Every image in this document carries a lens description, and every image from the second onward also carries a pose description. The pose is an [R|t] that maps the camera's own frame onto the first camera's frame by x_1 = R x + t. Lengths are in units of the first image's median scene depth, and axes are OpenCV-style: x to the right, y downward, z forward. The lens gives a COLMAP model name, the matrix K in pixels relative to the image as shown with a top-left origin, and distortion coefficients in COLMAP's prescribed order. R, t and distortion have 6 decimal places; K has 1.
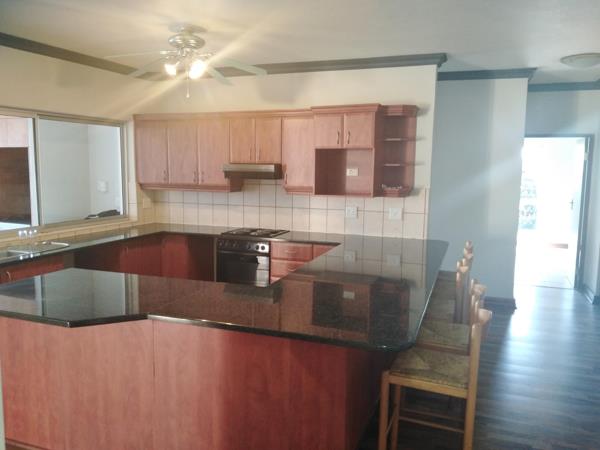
lens RADIAL K [[475.1, 0, 301.2], [0, 475.1, 227.9], [0, 0, 1]] dist [0.004835, -0.008924]
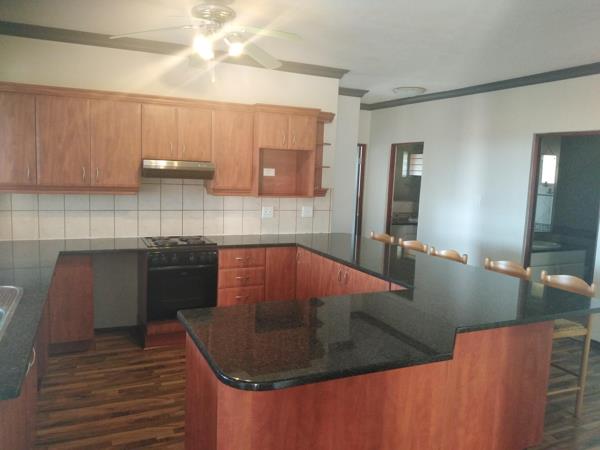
lens RADIAL K [[475.1, 0, 300.9], [0, 475.1, 222.1], [0, 0, 1]] dist [0.004835, -0.008924]
pose [[0.710028, -0.061363, 0.701495, -0.557644], [0.061318, 0.997800, 0.025218, -0.034082], [-0.701499, 0.025109, 0.712228, 0.245995]]
